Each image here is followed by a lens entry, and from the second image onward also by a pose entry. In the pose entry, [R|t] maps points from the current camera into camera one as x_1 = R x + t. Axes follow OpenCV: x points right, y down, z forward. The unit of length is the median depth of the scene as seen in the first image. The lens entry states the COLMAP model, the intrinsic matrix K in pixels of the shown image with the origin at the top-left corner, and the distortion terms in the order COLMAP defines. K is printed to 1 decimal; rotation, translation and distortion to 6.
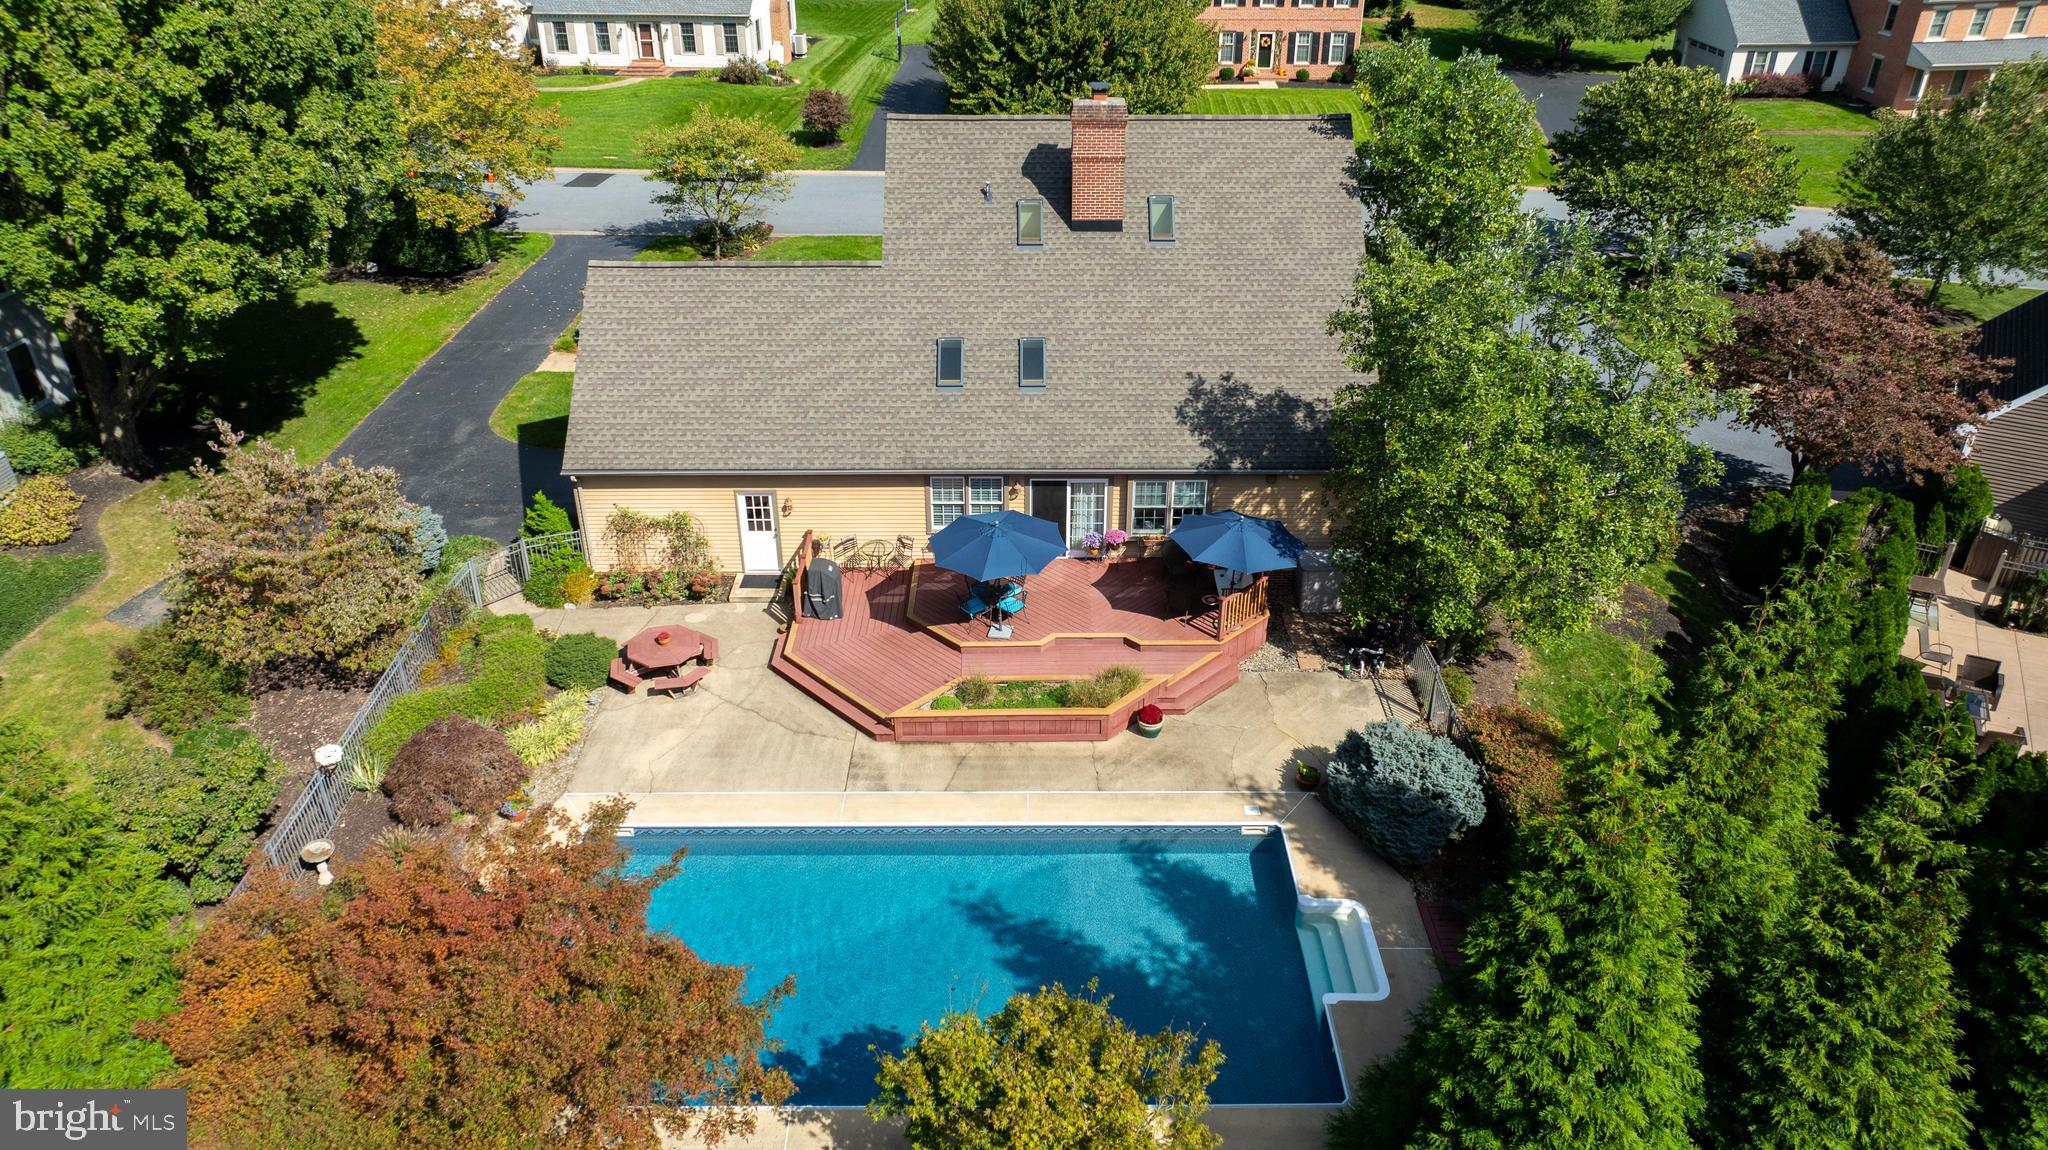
lens RADIAL K [[1440.6, 0, 1024.0], [0, 1440.6, 575.0], [0, 0, 1]] dist [-0.040947, 0.039799]
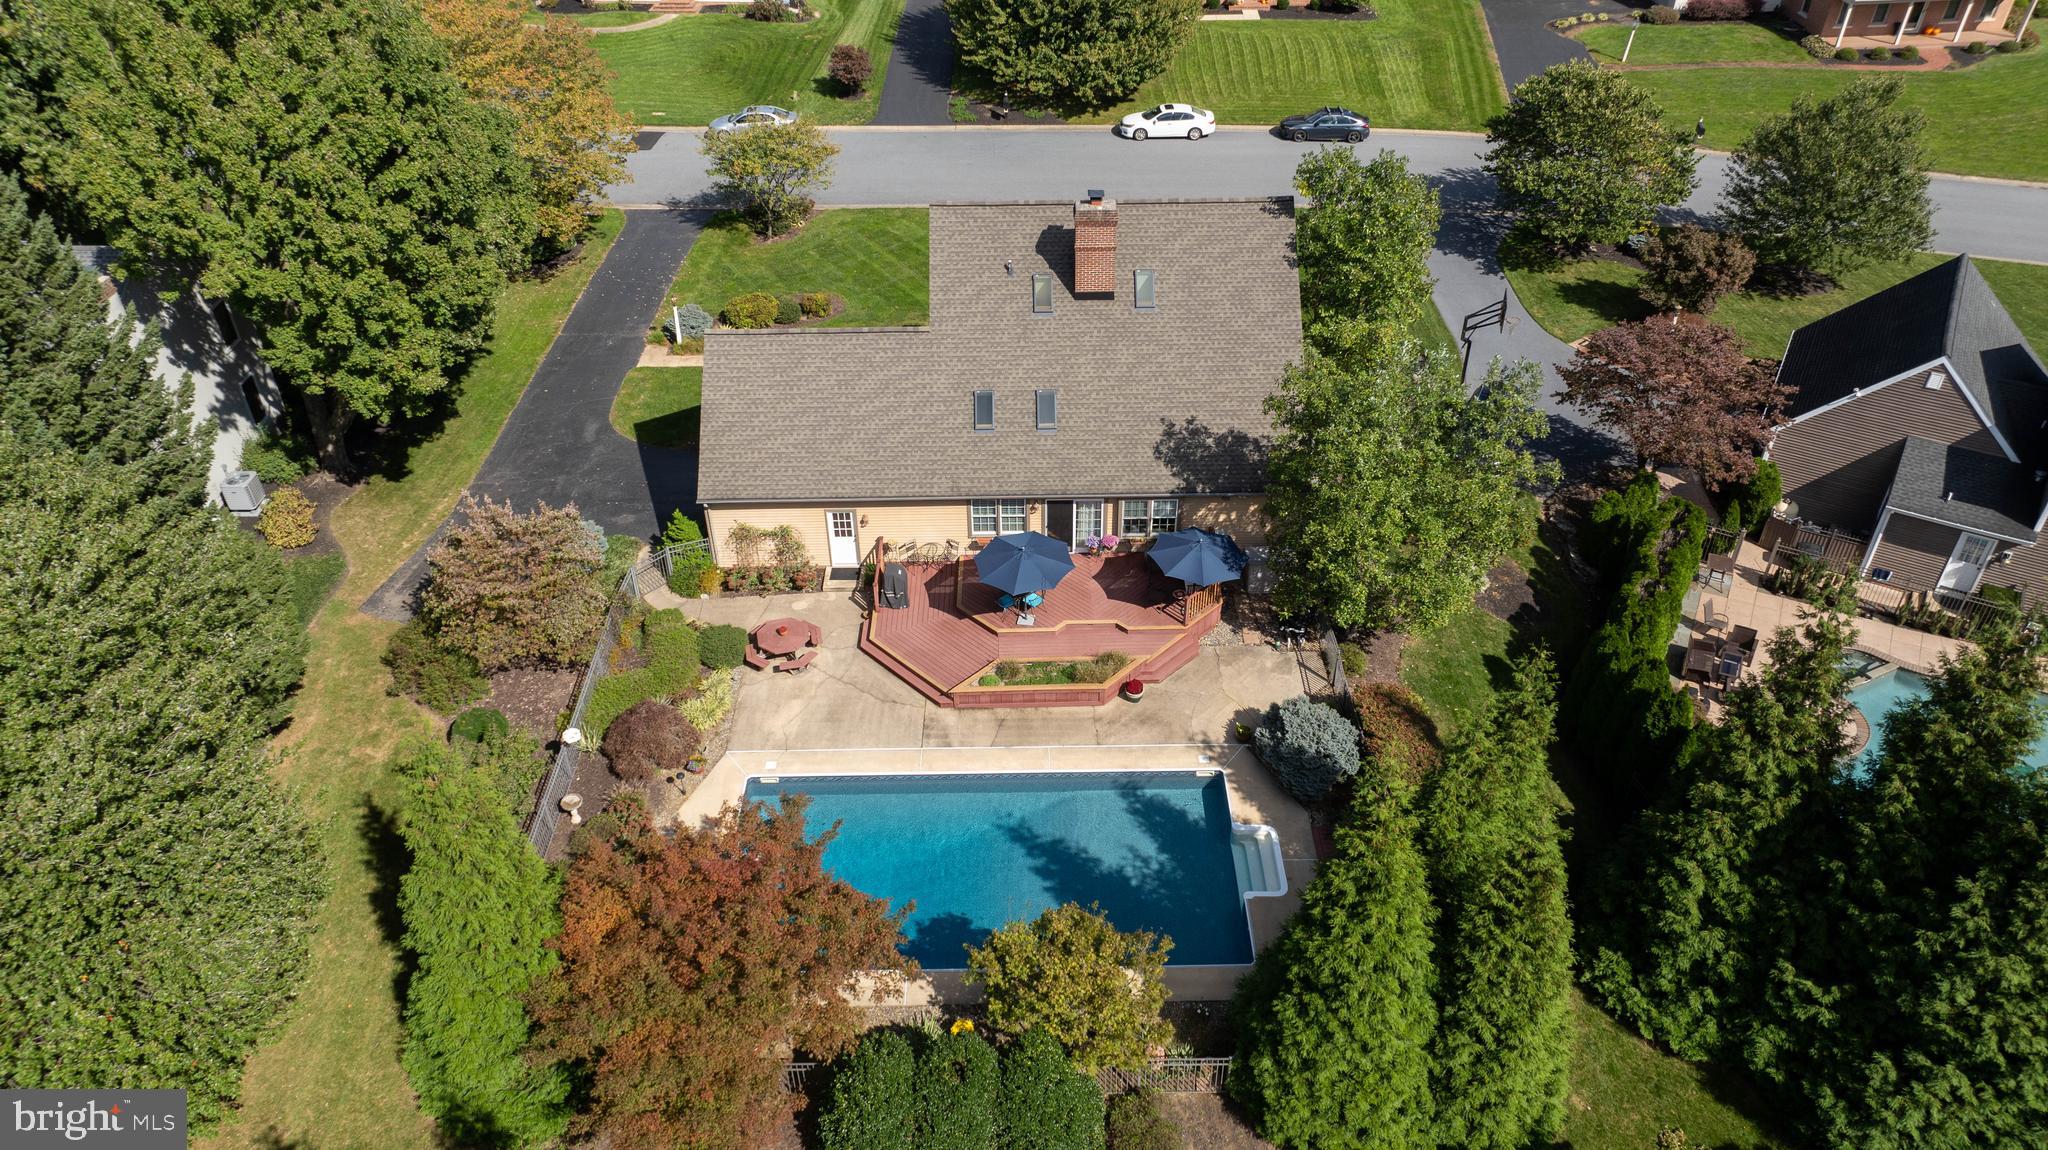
lens RADIAL K [[1441.3, 0, 1024.0], [0, 1441.3, 575.0], [0, 0, 1]] dist [-0.023705, 0.005868]
pose [[0.999928, -0.011972, 0.000058, -0.017626], [0.011849, 0.990288, 0.138528, -0.191274], [-0.001716, -0.138517, 0.990359, -0.352872]]
